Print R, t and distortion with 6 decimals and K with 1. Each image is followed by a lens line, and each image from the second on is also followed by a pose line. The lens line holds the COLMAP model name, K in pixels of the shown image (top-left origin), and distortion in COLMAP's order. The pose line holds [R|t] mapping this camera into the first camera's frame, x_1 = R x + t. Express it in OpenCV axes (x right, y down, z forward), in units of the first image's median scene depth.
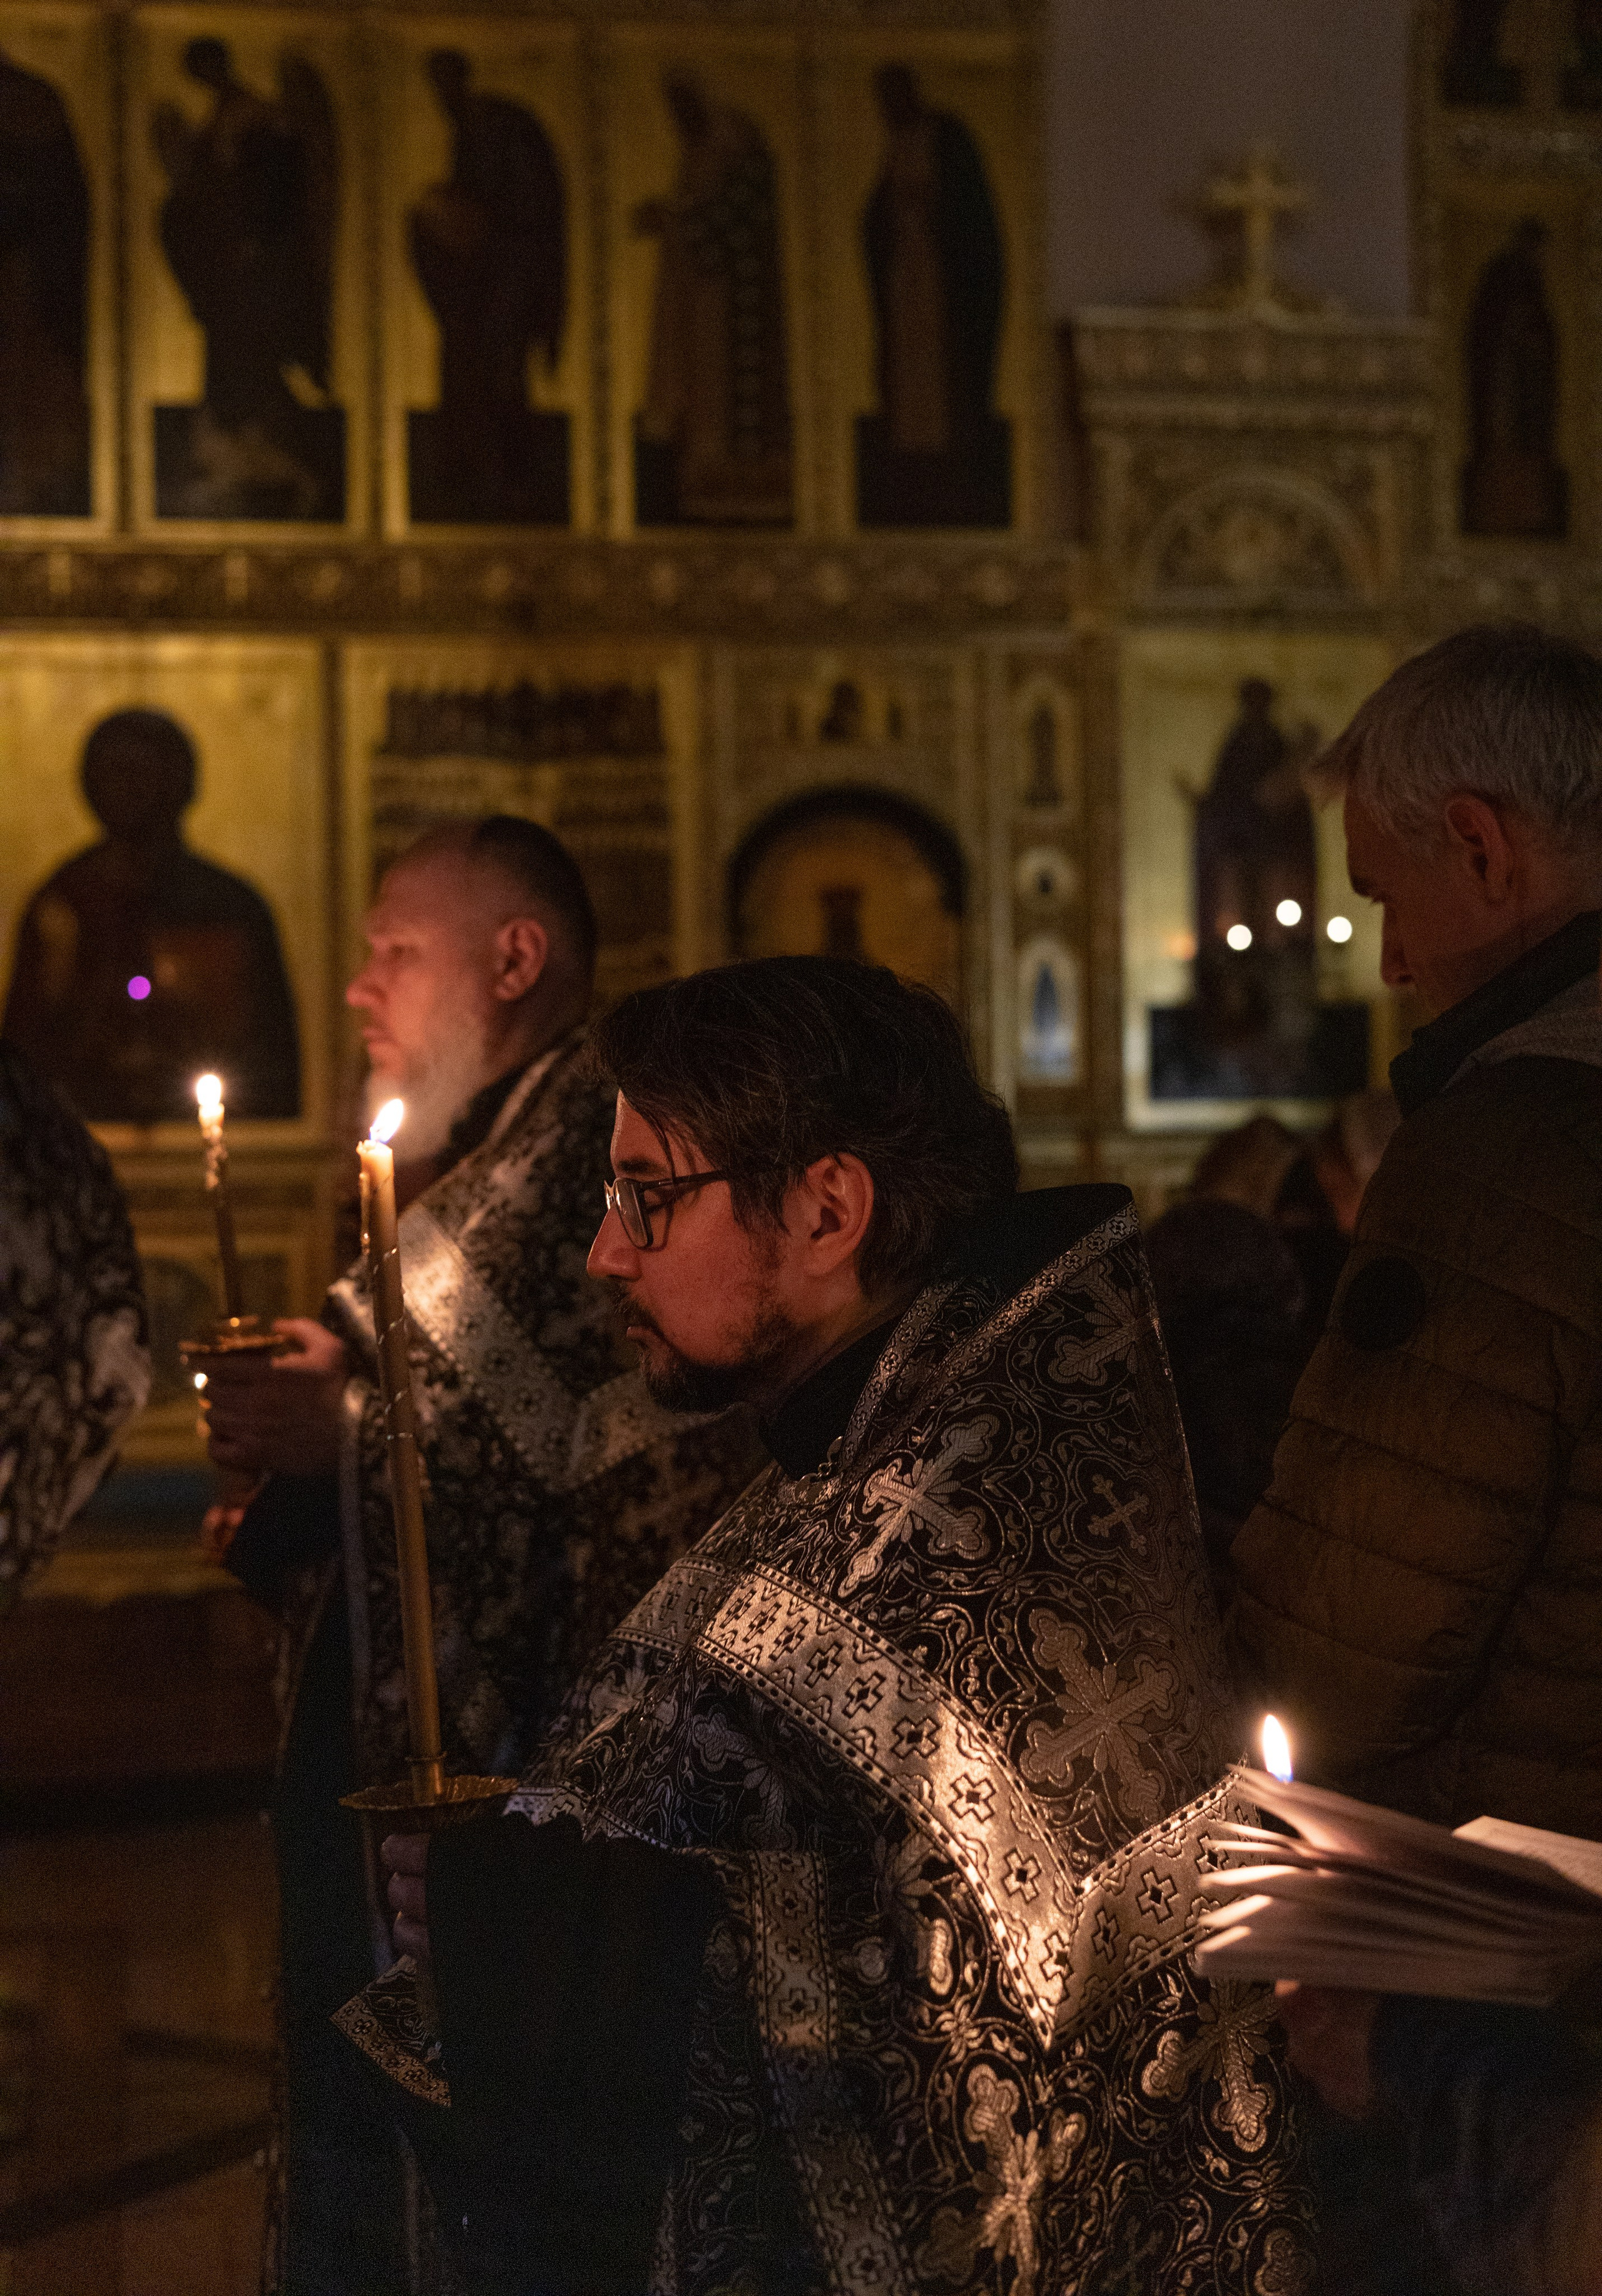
lens RADIAL K [[3232.5, 0, 792.5], [0, 3232.5, 1141.5], [0, 0, 1]] dist [-0.012348, 0.000000]
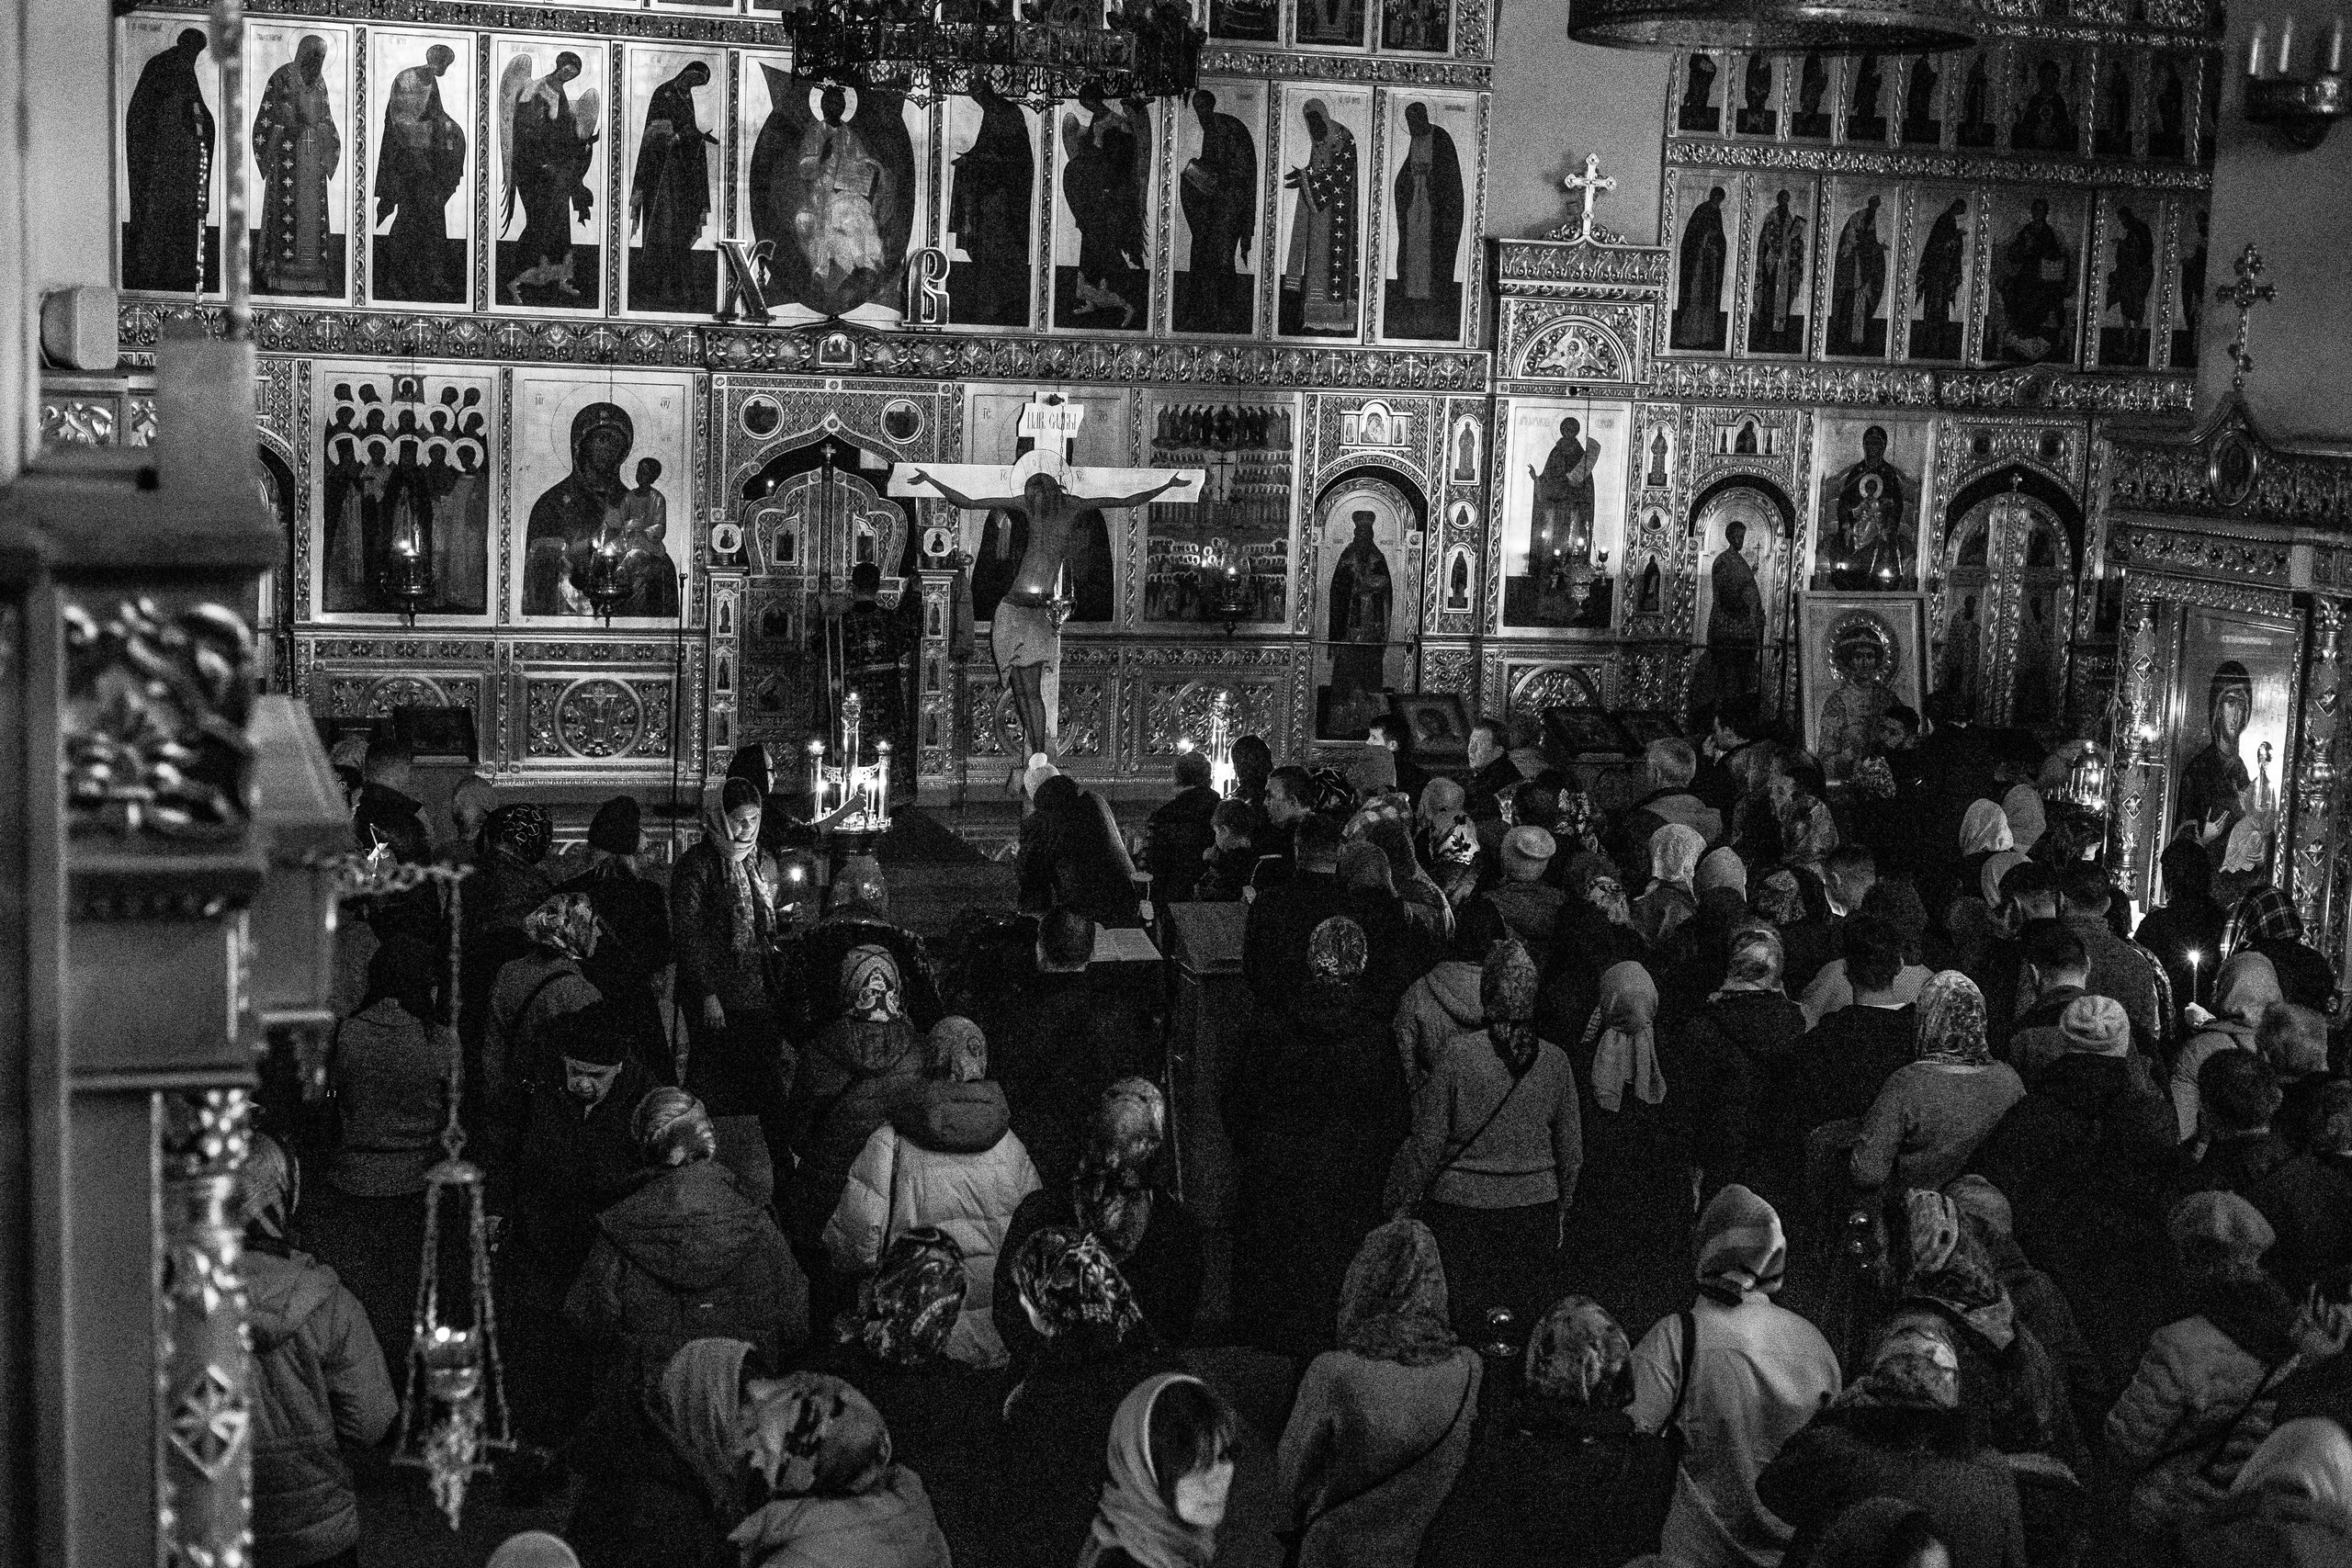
lens RADIAL K [[3263.7, 0, 1190.0], [0, 3263.7, 801.2], [0, 0, 1]] dist [0.007473, 0.000000]
pose [[0.992173, 0.042157, 0.117539, -0.332514], [-0.059375, 0.987342, 0.147074, -0.197204], [-0.109851, -0.152902, 0.982117, -1.056789]]
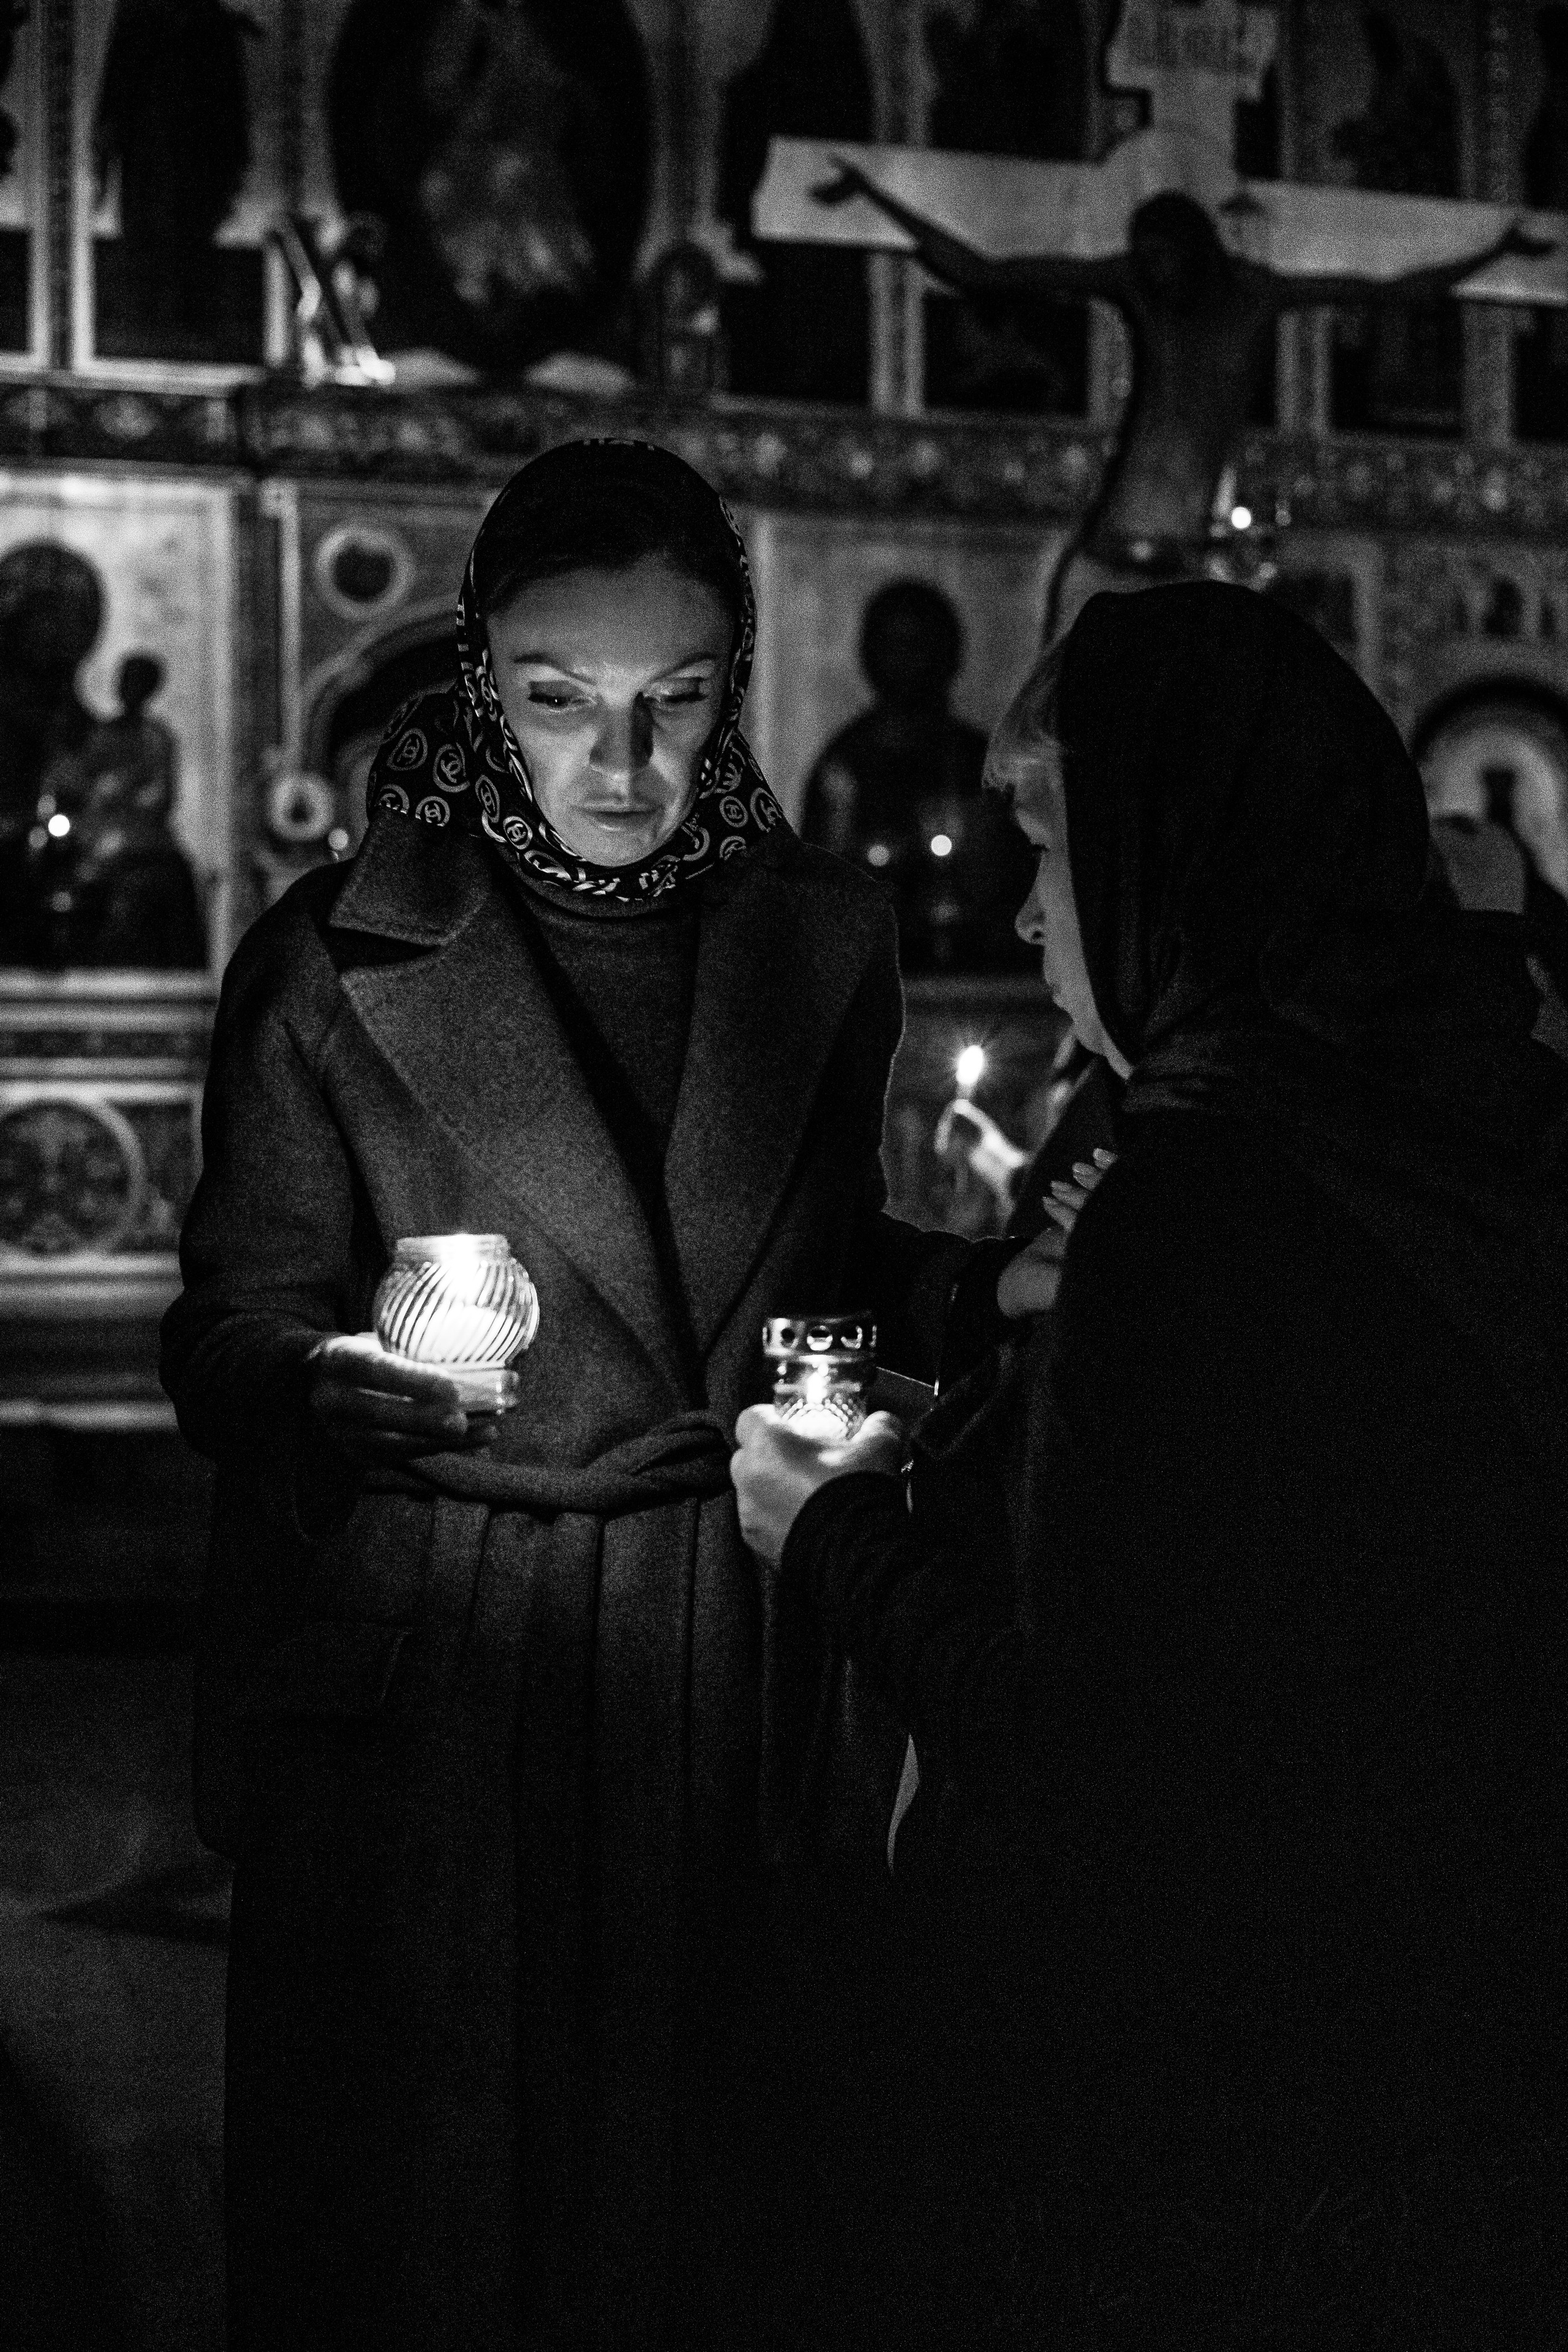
lens RADIAL K [[3264.1, 0, 786.6], [0, 3264.1, 1156.8], [0, 0, 1]] dist [0.007473, 0.000000]
pose [[0.993154, 0.015386, 0.115793, -0.351162], [-0.020602, 0.998820, 0.043986, 0.009159], [-0.114979, -0.046071, 0.992299, -0.078661]]
